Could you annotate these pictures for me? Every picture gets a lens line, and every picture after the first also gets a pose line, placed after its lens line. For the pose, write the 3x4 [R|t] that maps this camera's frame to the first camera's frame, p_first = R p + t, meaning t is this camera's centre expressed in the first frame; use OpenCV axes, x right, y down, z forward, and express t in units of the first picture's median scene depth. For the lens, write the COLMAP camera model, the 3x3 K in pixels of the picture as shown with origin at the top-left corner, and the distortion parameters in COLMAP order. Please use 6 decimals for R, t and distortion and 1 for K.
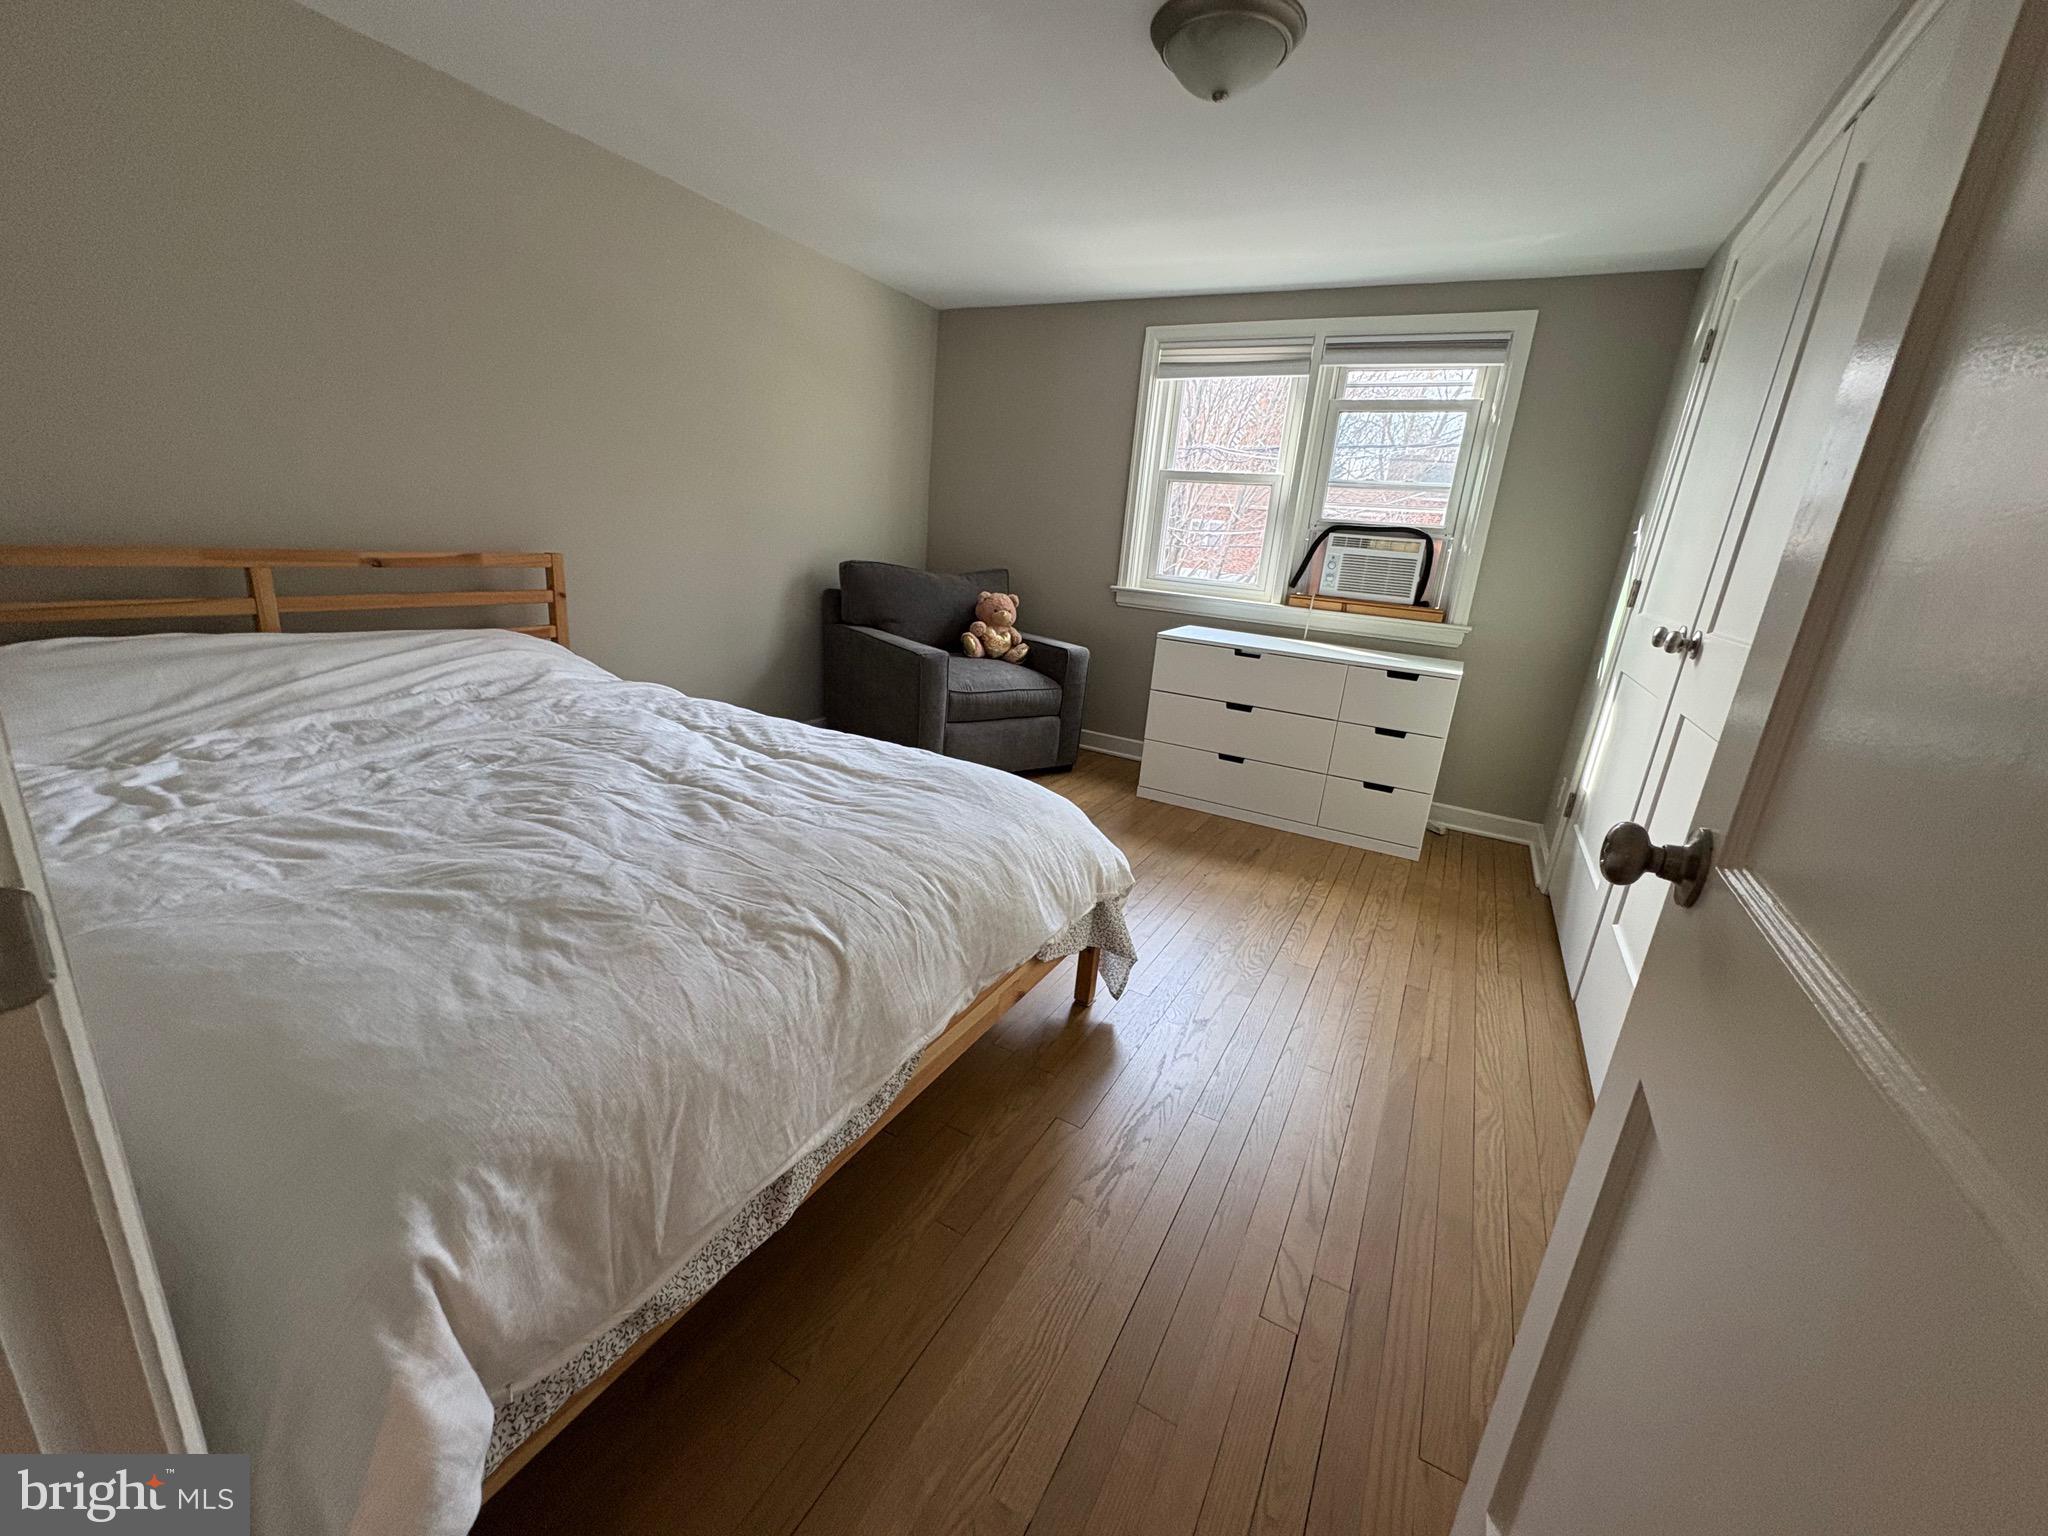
lens RADIAL K [[814.8, 0, 1018.0], [0, 814.8, 766.7], [0, 0, 1]] dist [-0.000441, 0.000084]
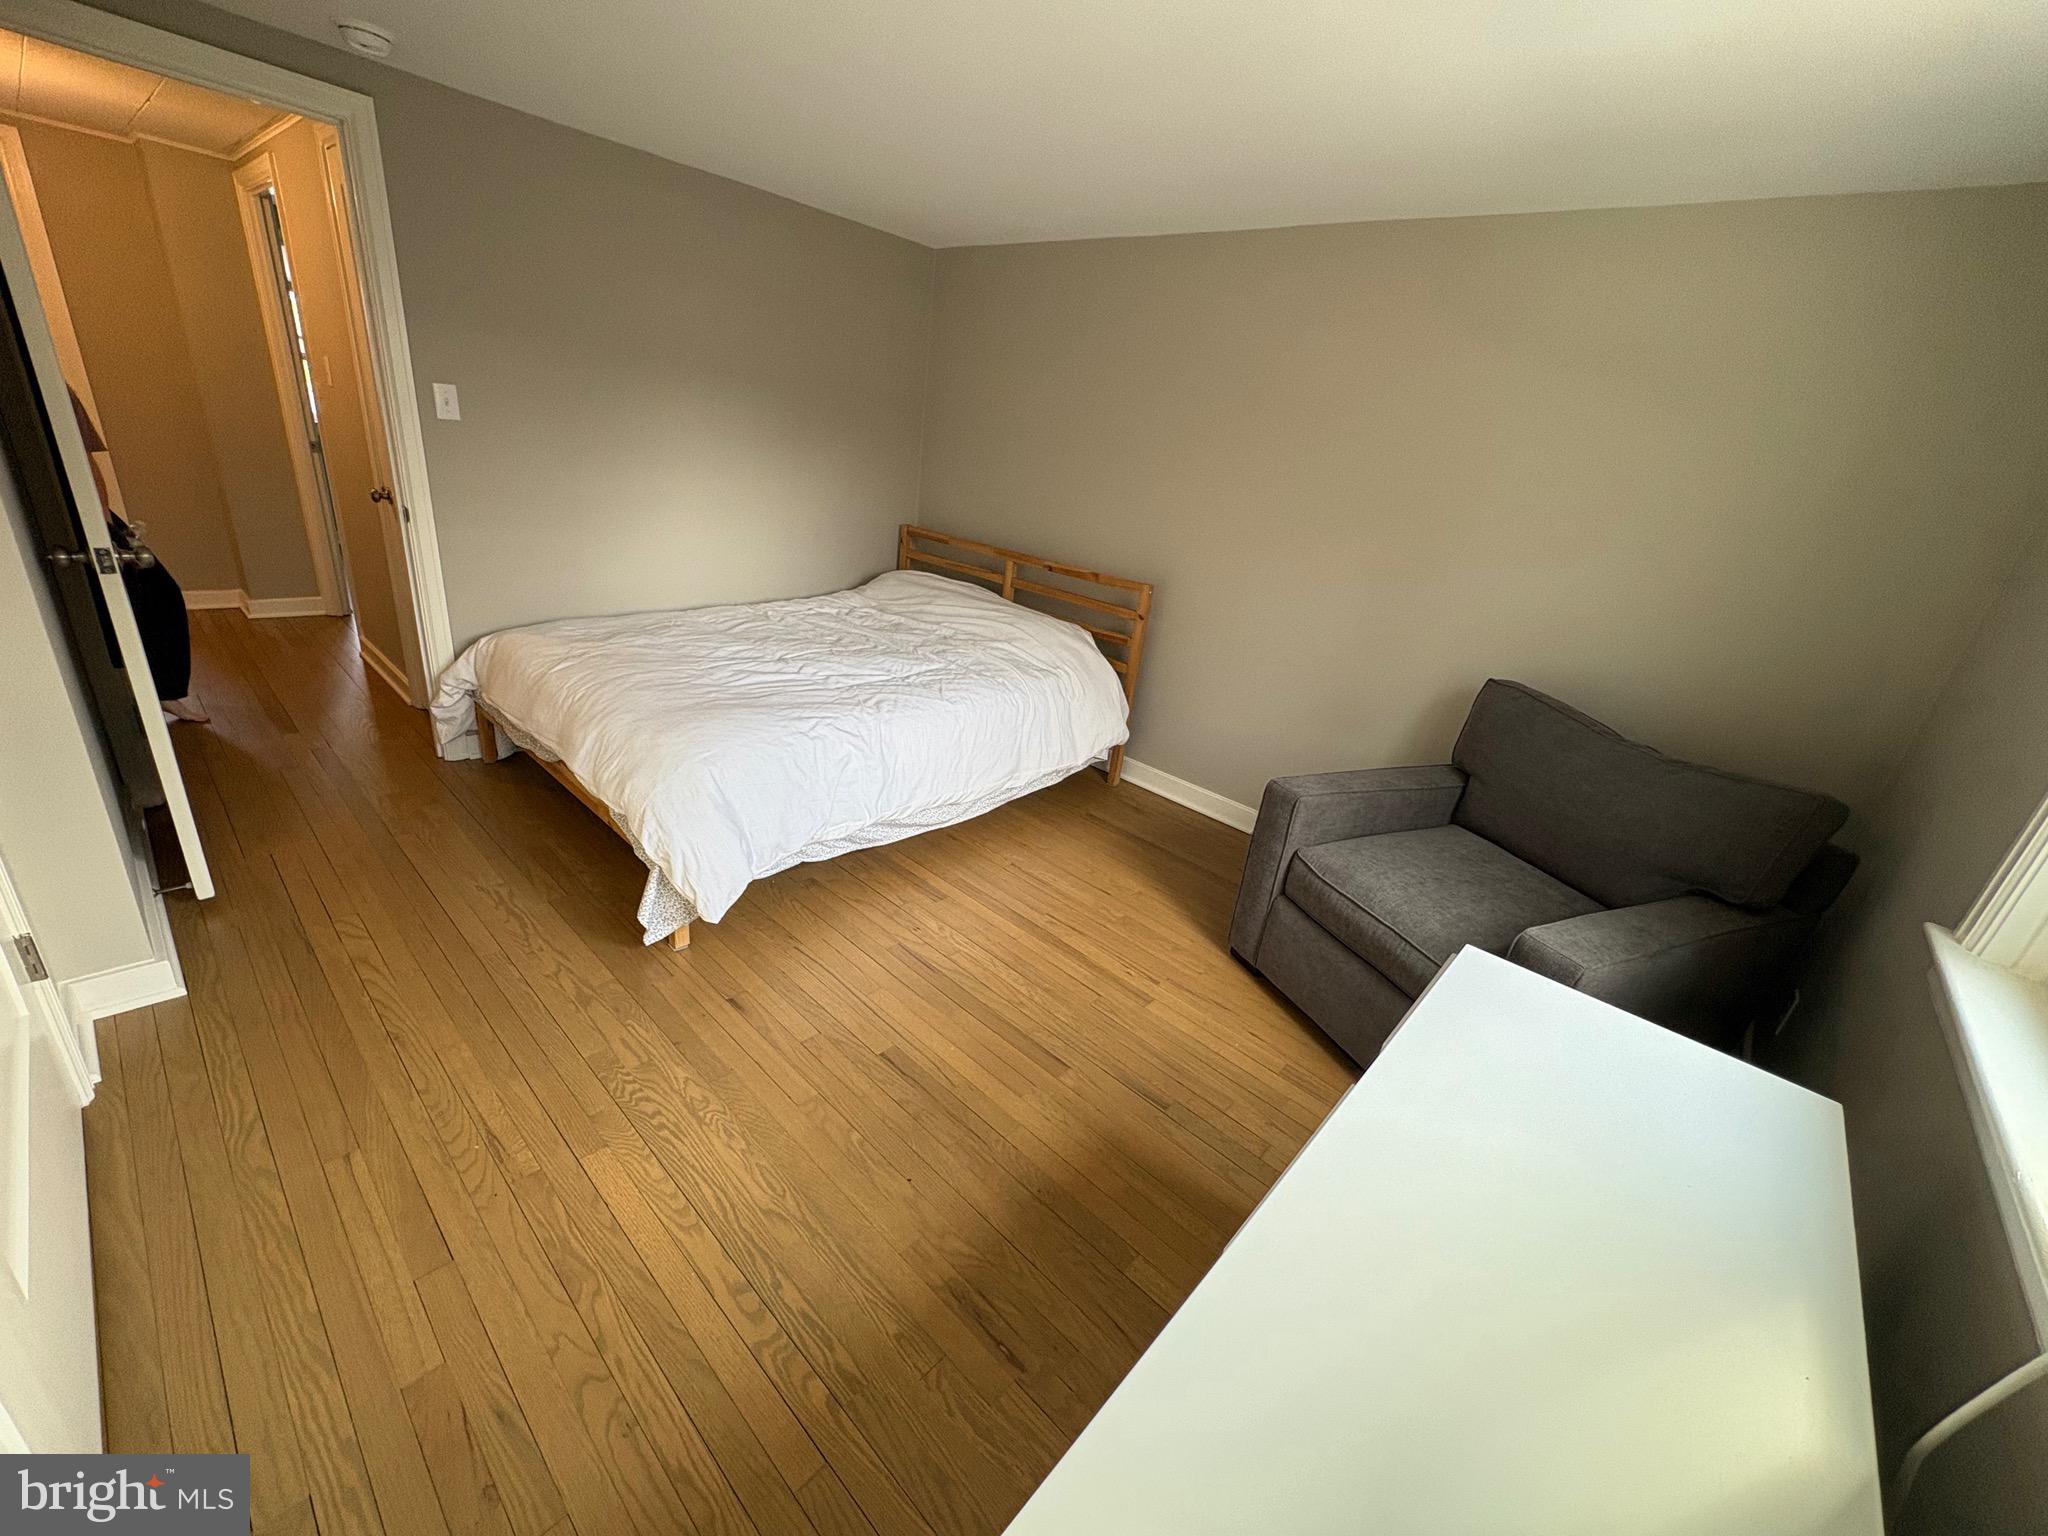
lens RADIAL K [[814.8, 0, 1016.9], [0, 814.8, 775.6], [0, 0, 1]] dist [-0.000441, 0.000084]
pose [[-0.226470, 0.266986, -0.936712, 0.946101], [-0.405796, 0.848399, 0.339925, -0.466858], [0.885461, 0.457097, -0.083796, 1.390254]]
